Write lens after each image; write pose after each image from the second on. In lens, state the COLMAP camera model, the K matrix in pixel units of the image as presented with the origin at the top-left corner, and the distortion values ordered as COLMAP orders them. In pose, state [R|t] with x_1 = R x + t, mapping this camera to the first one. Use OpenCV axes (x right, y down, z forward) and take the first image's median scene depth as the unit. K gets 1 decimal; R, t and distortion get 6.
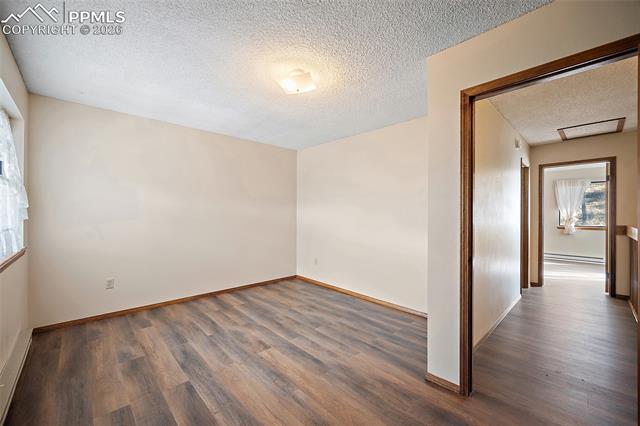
lens RADIAL K [[257.0, 0, 315.1], [0, 257.0, 217.6], [0, 0, 1]] dist [0.001186, 0.000105]
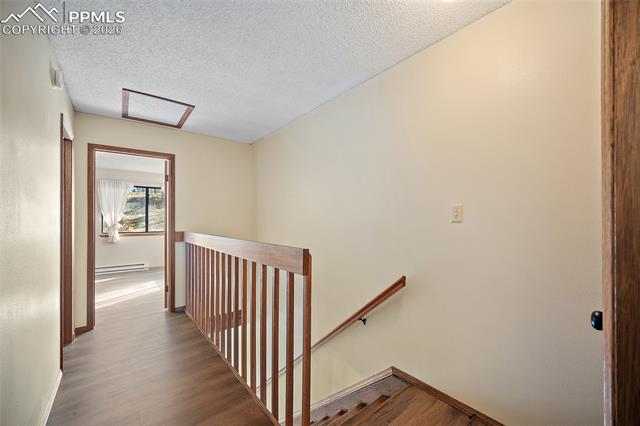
lens RADIAL K [[257.0, 0, 315.1], [0, 257.0, 217.6], [0, 0, 1]] dist [0.001186, 0.000105]
pose [[0.093633, 0.013703, 0.995513, 0.519441], [0.010436, 0.999837, -0.014744, 0.001931], [-0.995552, 0.011769, 0.093474, 0.693089]]
